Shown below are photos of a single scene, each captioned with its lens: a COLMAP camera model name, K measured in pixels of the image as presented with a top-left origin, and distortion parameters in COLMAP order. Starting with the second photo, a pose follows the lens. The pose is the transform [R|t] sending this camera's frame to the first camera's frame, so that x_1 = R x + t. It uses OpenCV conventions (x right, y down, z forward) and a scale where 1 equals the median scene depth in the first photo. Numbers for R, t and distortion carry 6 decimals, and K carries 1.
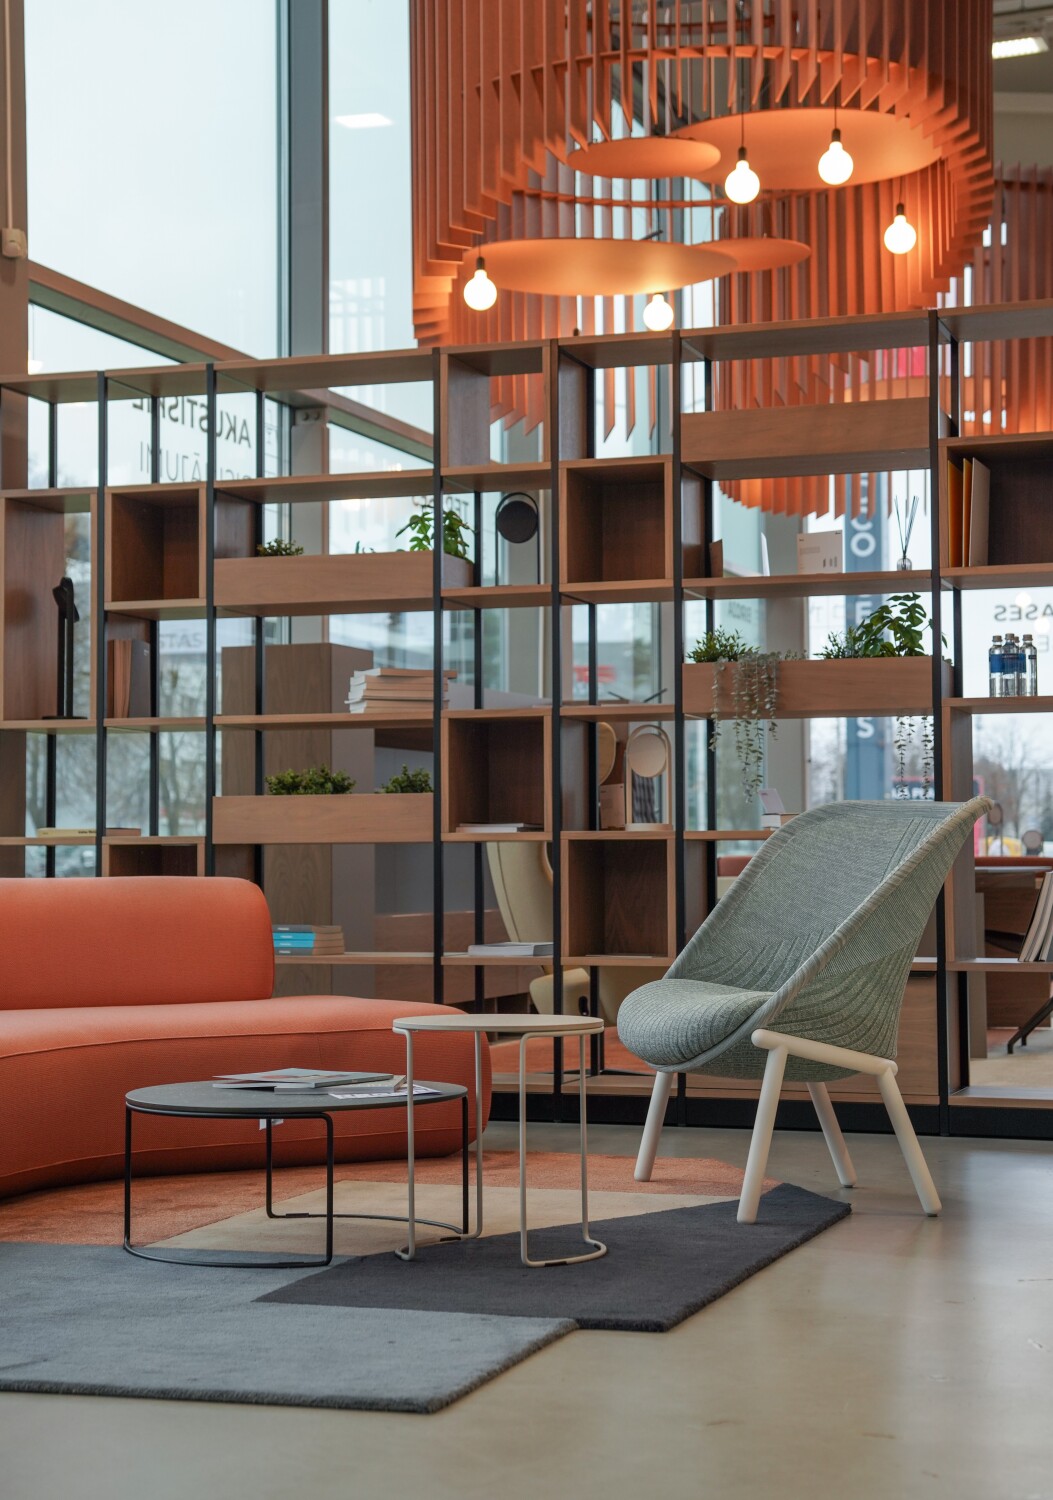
lens RADIAL K [[2538.3, 0, 567.1], [0, 2538.3, 698.4], [0, 0, 1]] dist [0.051841, 0.668115]
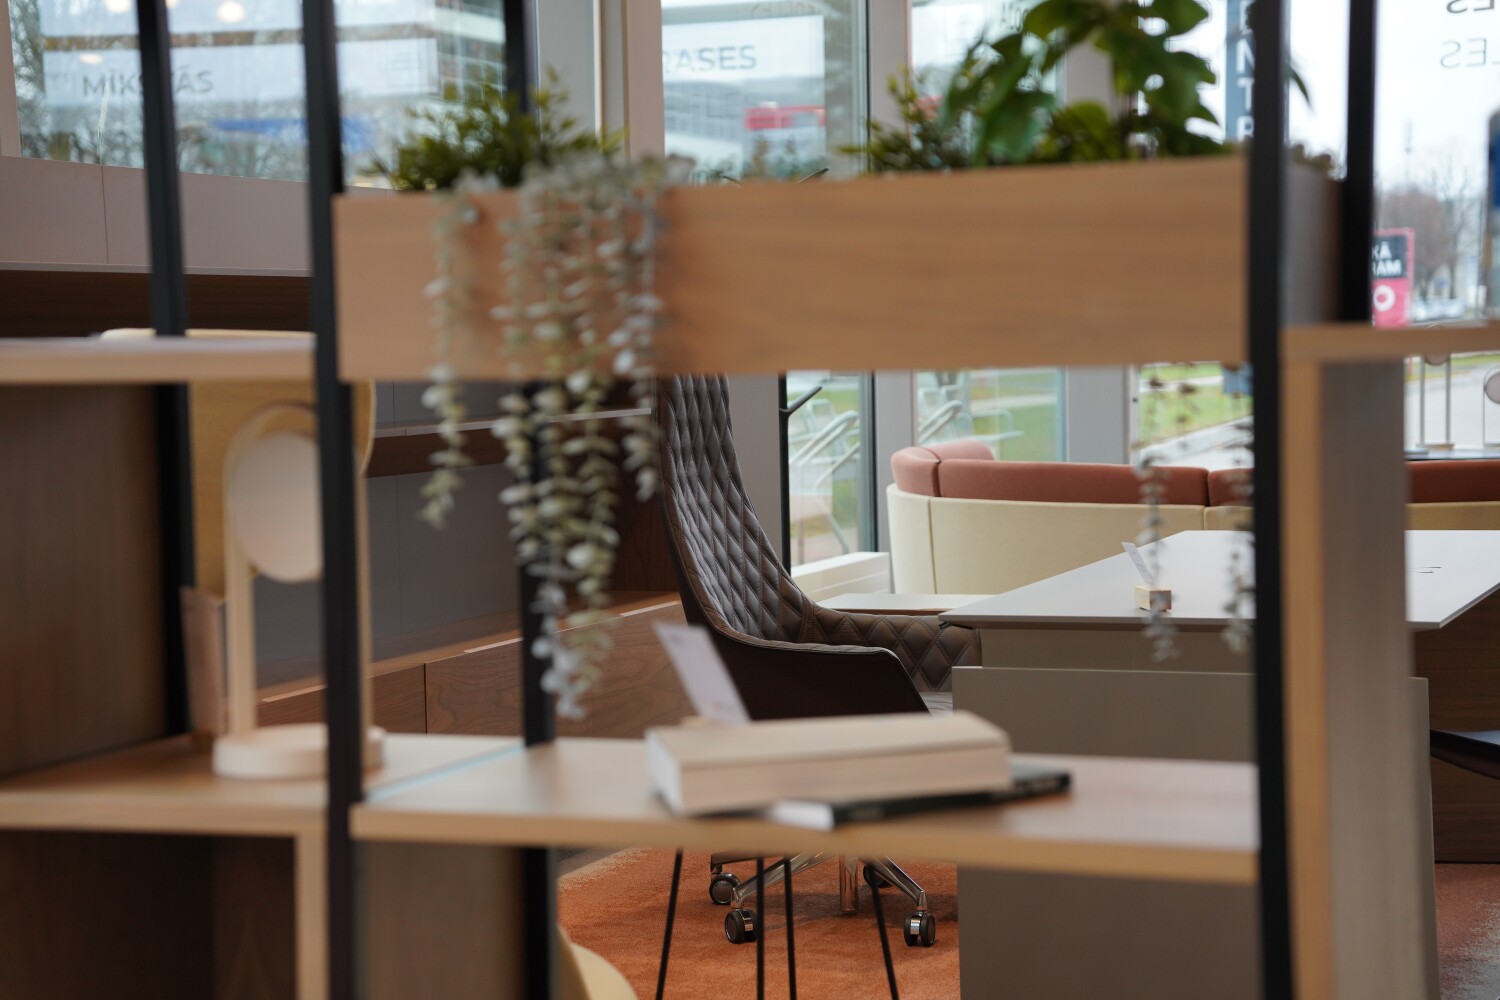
lens RADIAL K [[2917.0, 0, 750.0], [0, 2917.0, 500.0], [0, 0, 1]] dist [0.533581, 0.121317]
pose [[0.998351, -0.015743, -0.055212, 0.105213], [0.022354, 0.992370, 0.121255, -0.018782], [0.052882, -0.122289, 0.991085, 0.671284]]
